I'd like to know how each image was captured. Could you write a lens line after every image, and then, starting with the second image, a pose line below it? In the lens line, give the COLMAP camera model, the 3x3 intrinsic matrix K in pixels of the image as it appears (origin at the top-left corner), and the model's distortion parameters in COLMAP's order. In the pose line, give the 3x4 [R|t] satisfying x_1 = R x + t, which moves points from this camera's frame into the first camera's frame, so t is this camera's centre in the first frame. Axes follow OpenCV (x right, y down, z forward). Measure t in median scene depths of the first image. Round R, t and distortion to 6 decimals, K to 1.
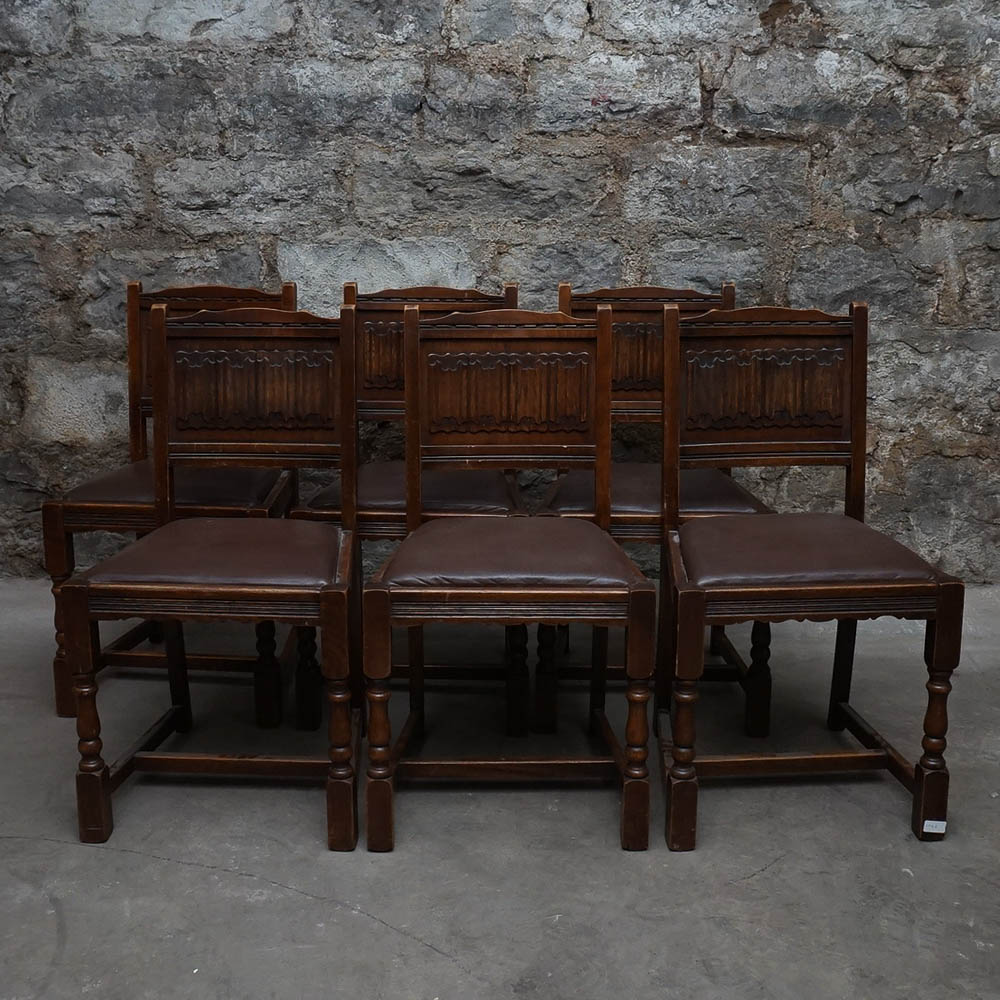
lens RADIAL K [[1212.0, 0, 496.2], [0, 1212.0, 490.6], [0, 0, 1]] dist [-0.029190, 0.000000]
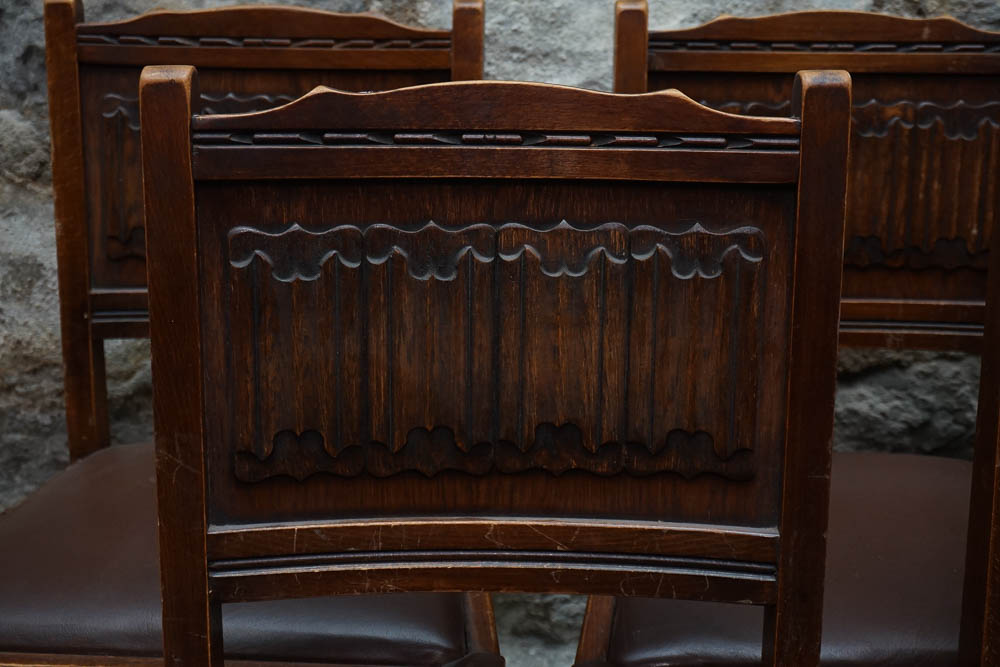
lens RADIAL K [[1282.5, 0, 503.3], [0, 1282.5, 340.4], [0, 0, 1]] dist [0.039264, 0.000000]
pose [[0.998964, -0.007887, 0.044821, -0.176712], [0.004304, 0.996828, 0.079465, -0.093942], [-0.045306, -0.079190, 0.995830, 0.568350]]
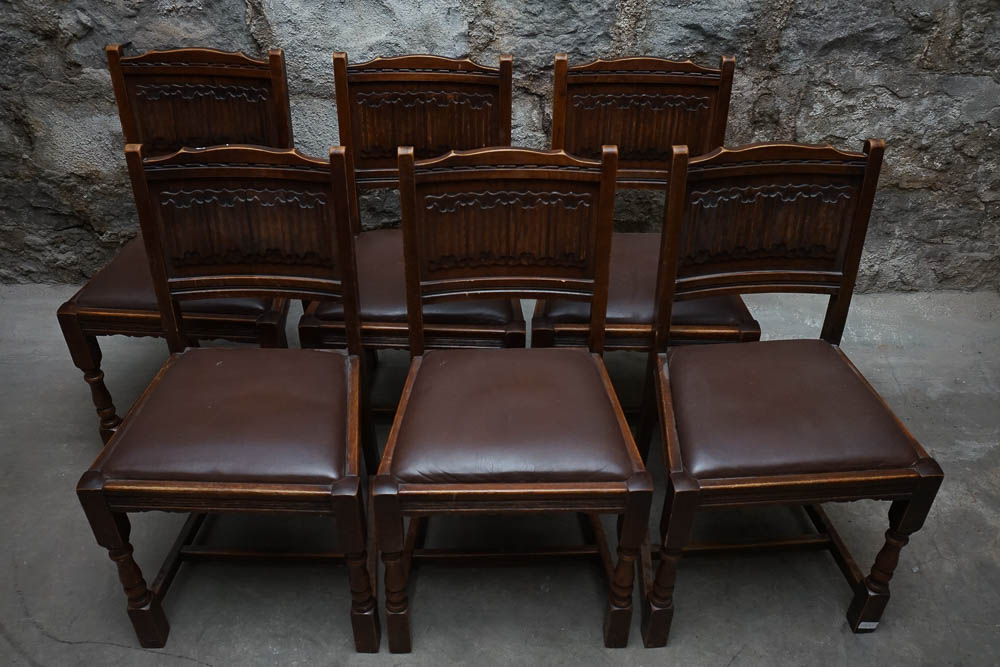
lens RADIAL K [[854.0, 0, 500.9], [0, 854.0, 343.2], [0, 0, 1]] dist [-0.016470, 0.021658]
pose [[0.999485, -0.011803, 0.029830, -0.014402], [-0.001860, 0.906971, 0.421190, -0.242839], [-0.032026, -0.421028, 0.906482, 0.276091]]
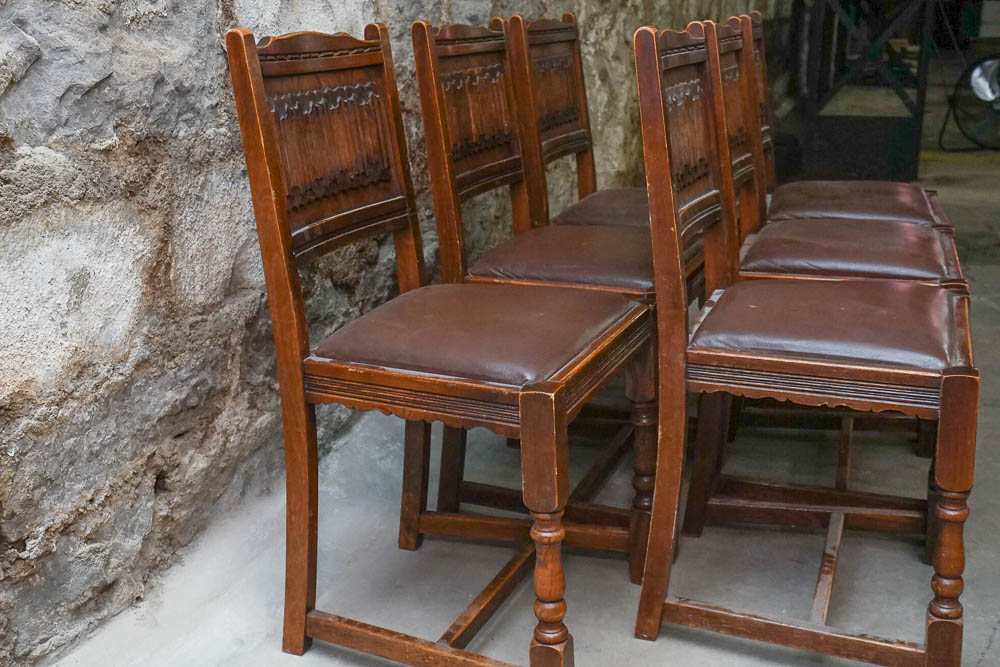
lens RADIAL K [[1155.5, 0, 498.8], [0, 1155.5, 338.8], [0, 0, 1]] dist [0.025065, 0.000000]
pose [[0.294108, -0.269301, 0.917048, -0.776222], [0.244707, 0.948720, 0.200121, -0.116276], [-0.923915, 0.165551, 0.344926, 0.732114]]
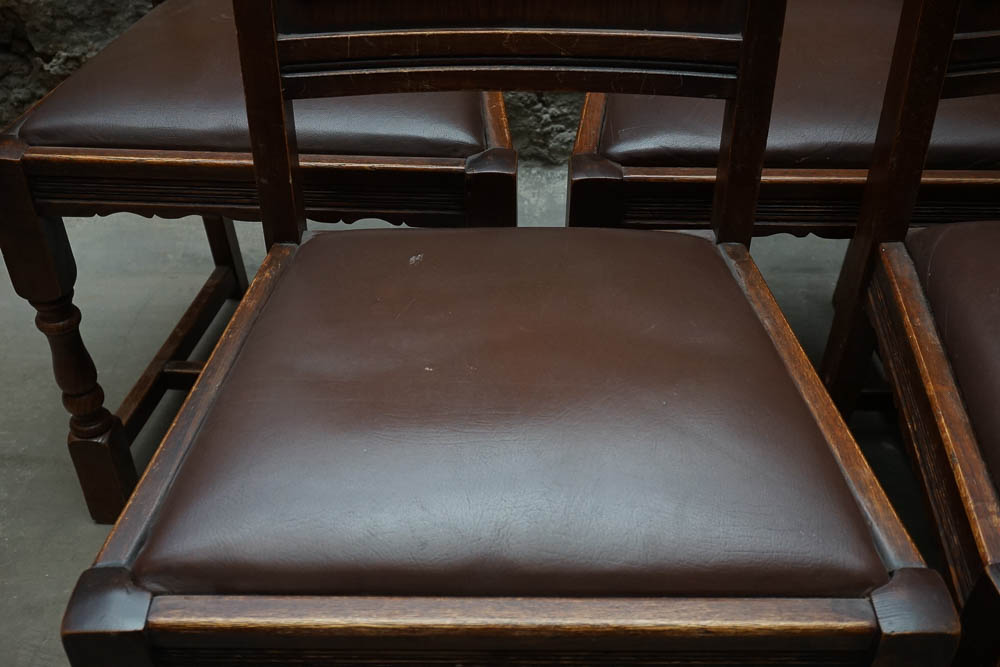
lens RADIAL K [[1031.3, 0, 501.5], [0, 1031.3, 333.0], [0, 0, 1]] dist [0.034098, 0.000000]
pose [[0.998971, -0.027471, 0.036078, -0.180836], [0.009543, 0.905159, 0.424966, -0.076983], [-0.044331, -0.424185, 0.904490, 0.560554]]
